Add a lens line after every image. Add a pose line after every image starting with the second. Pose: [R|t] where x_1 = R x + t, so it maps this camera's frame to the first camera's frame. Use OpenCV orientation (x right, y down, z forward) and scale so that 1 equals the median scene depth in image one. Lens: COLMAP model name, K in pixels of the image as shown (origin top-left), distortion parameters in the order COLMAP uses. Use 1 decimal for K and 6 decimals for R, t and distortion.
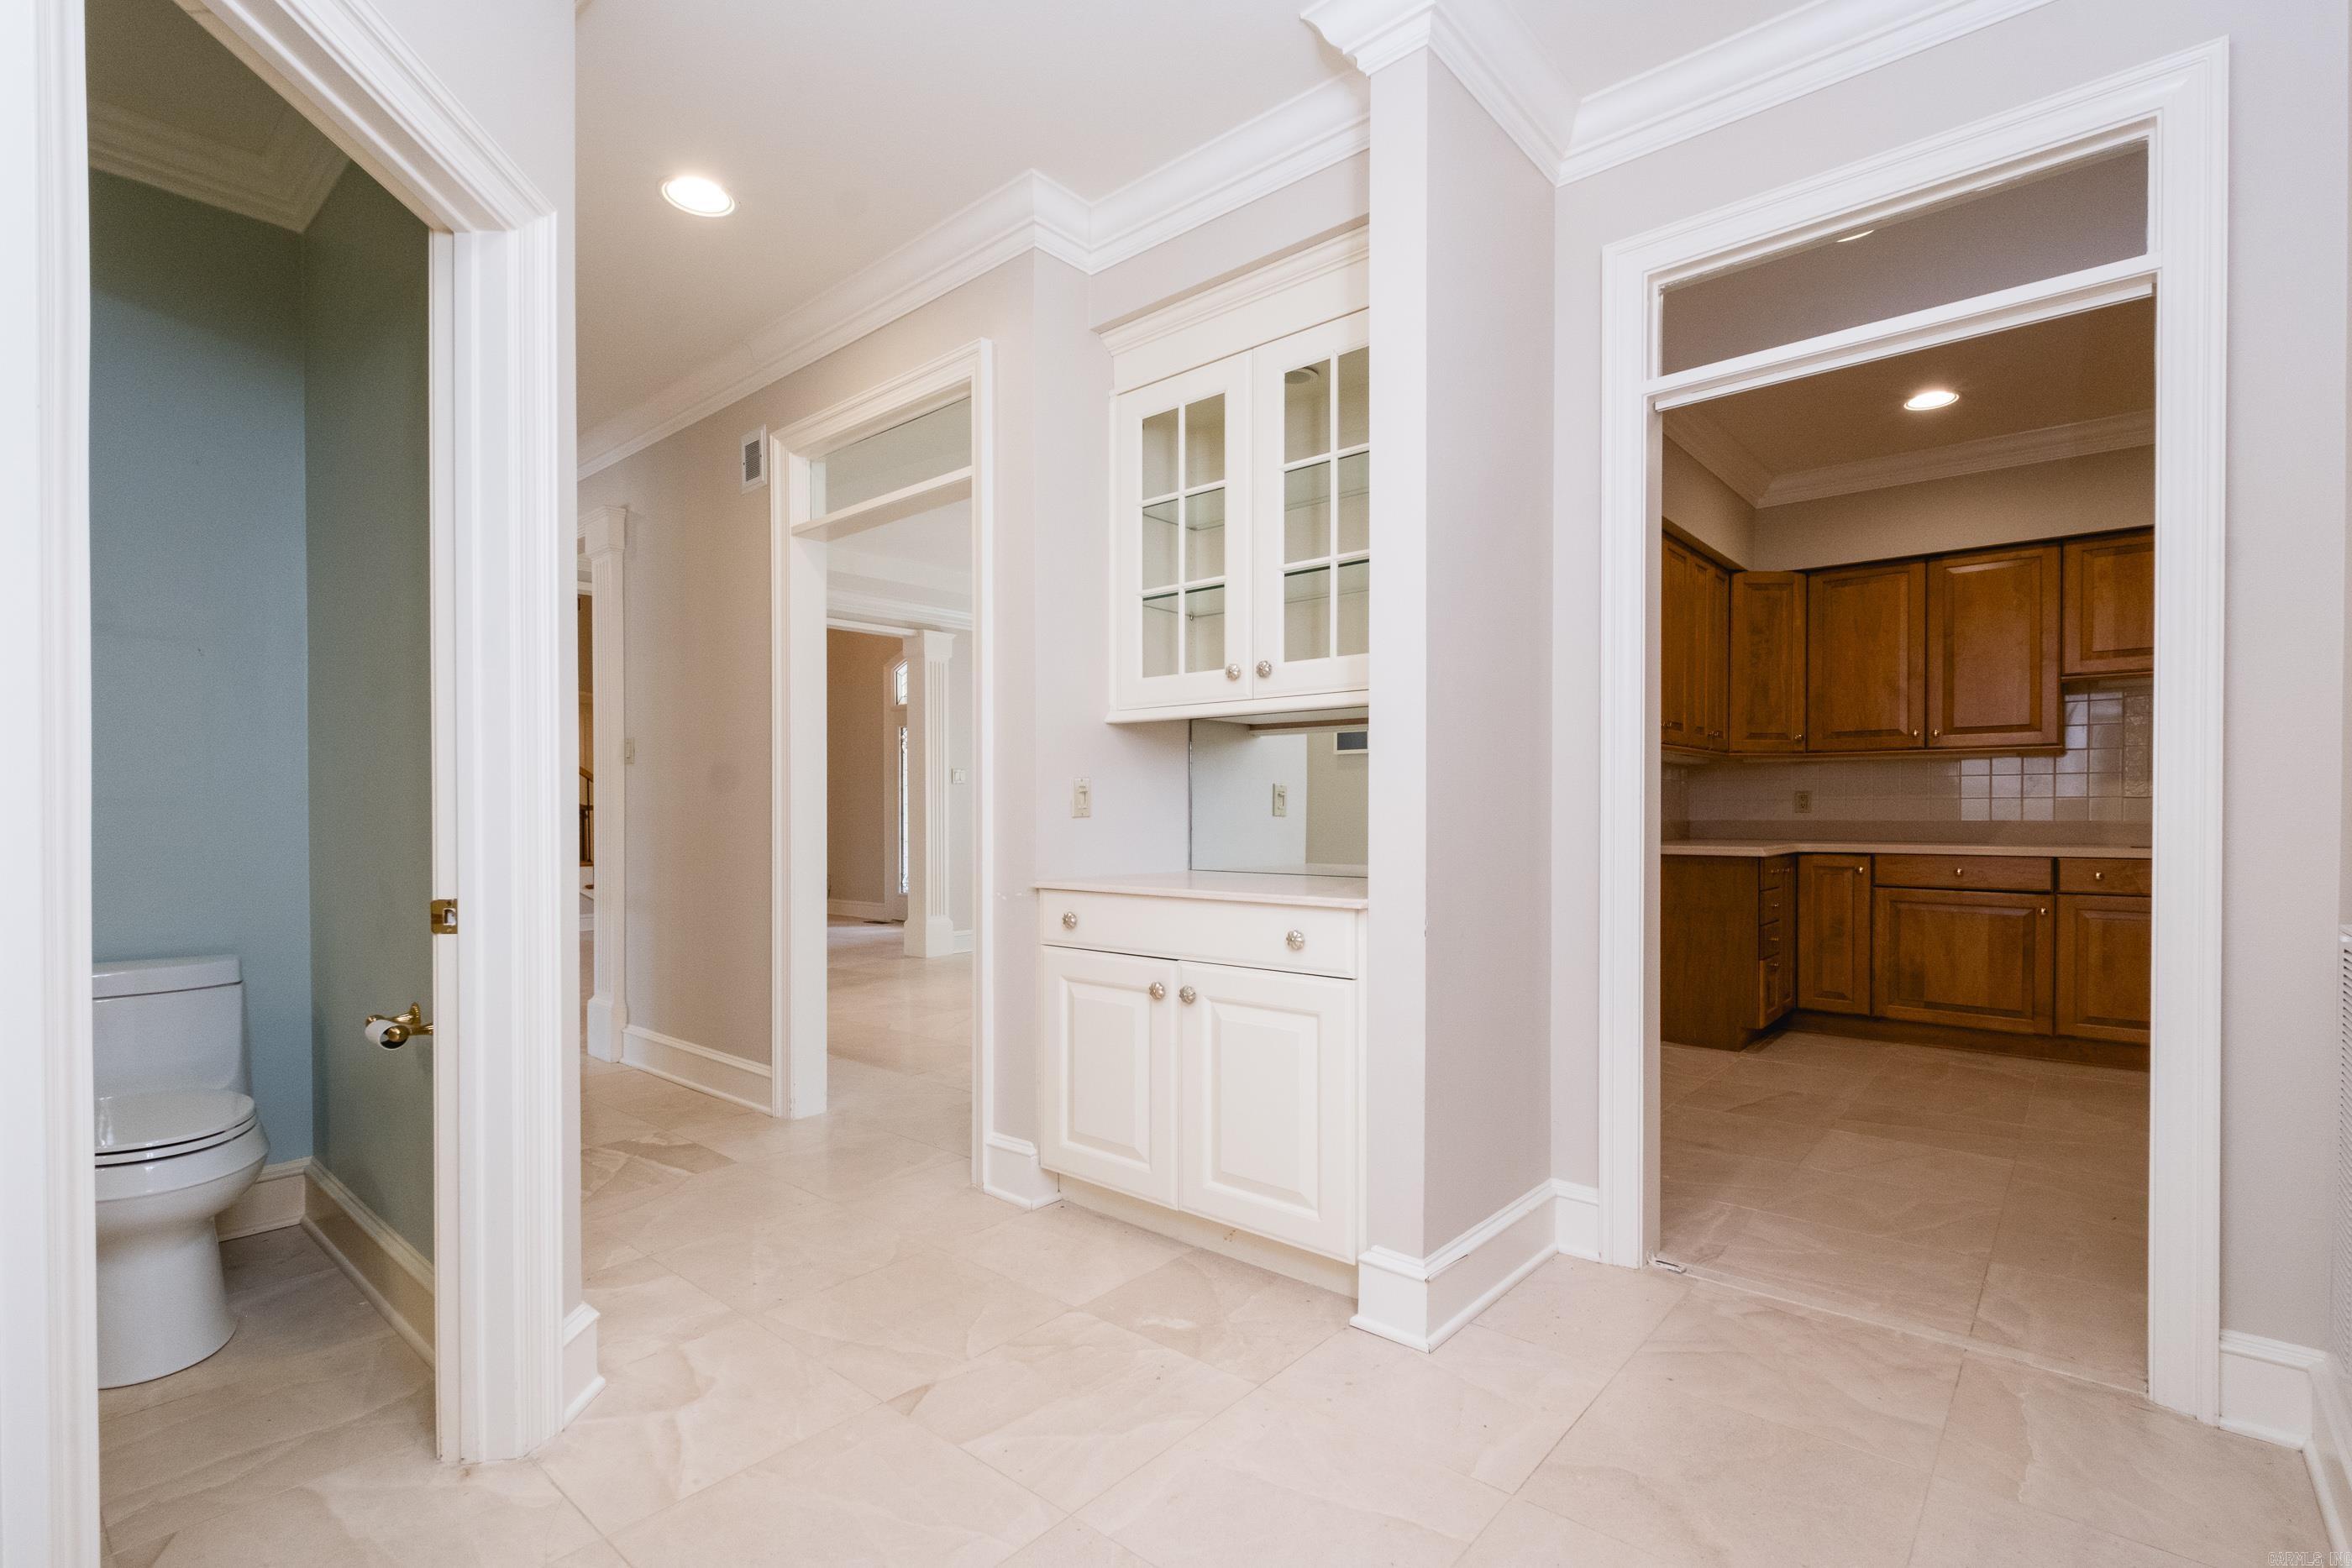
lens RADIAL K [[1017.0, 0, 1065.9], [0, 1017.0, 814.8], [0, 0, 1]] dist [0.003580, -0.000469]
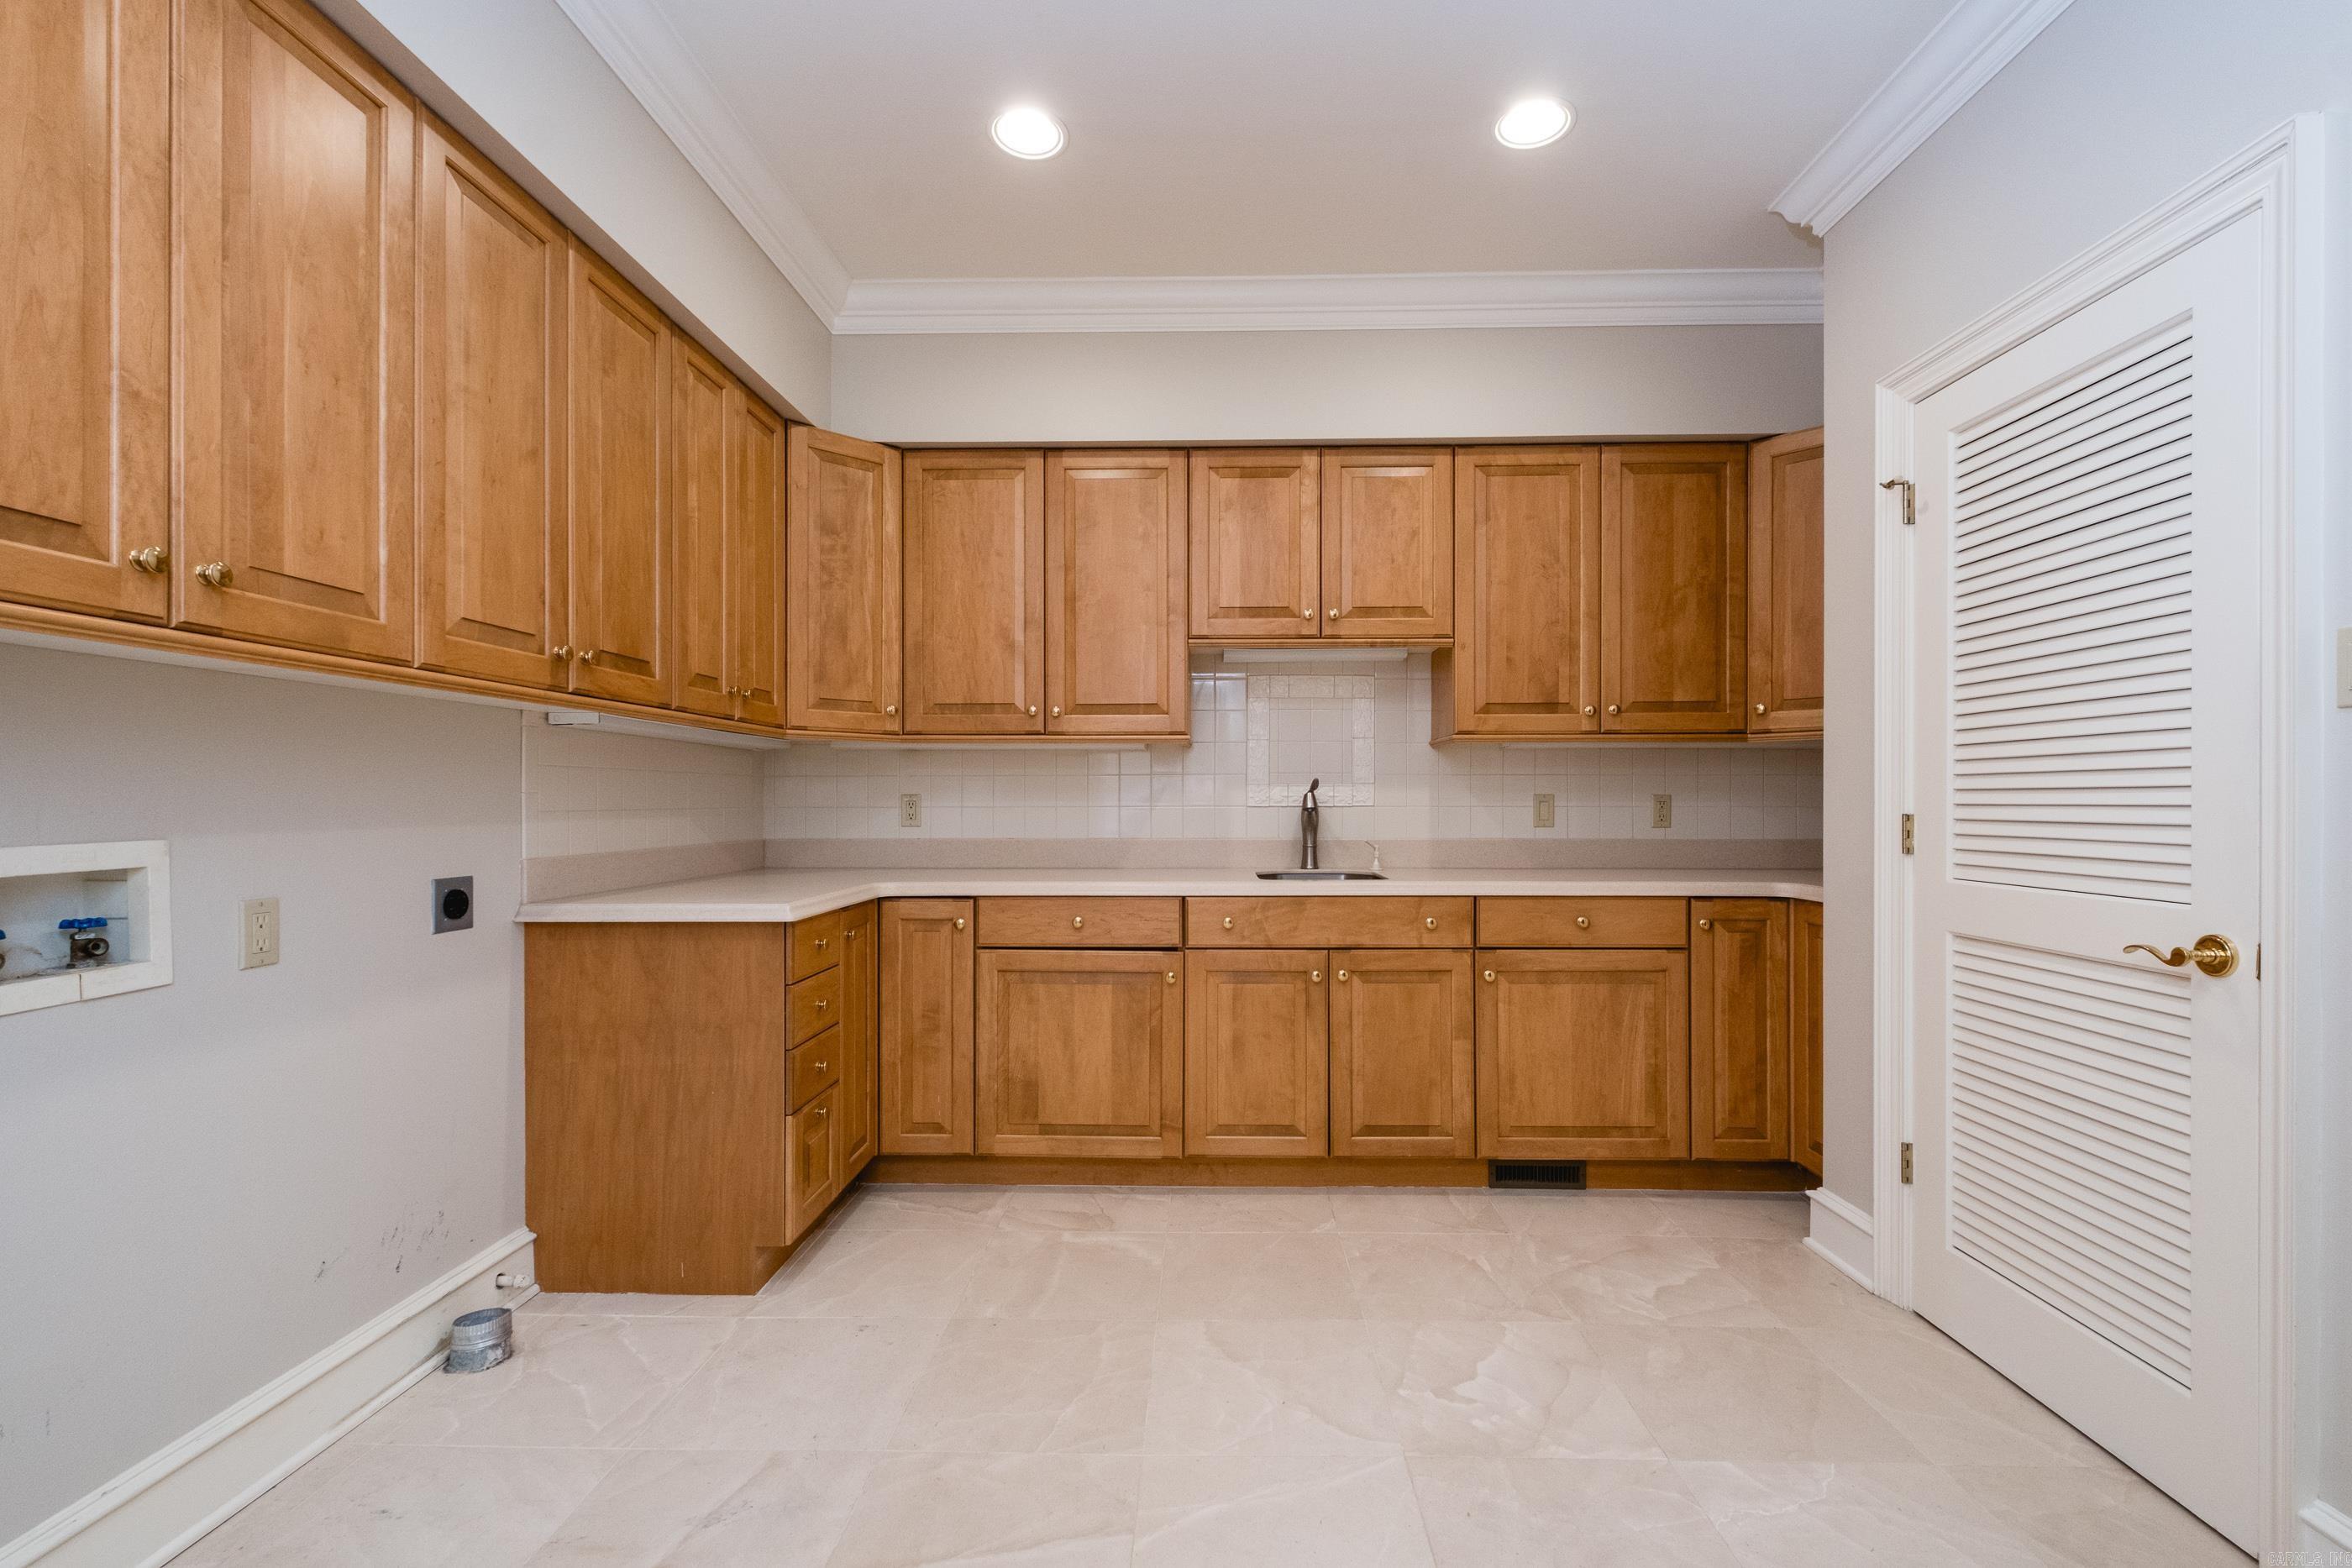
lens RADIAL K [[1017.0, 0, 1175.9], [0, 1017.0, 789.8], [0, 0, 1]] dist [0.003580, -0.000469]
pose [[0.723526, 0.006796, 0.690264, 0.446581], [0.004487, 0.999884, -0.014548, -0.017817], [-0.690282, 0.013623, 0.723412, 0.459582]]
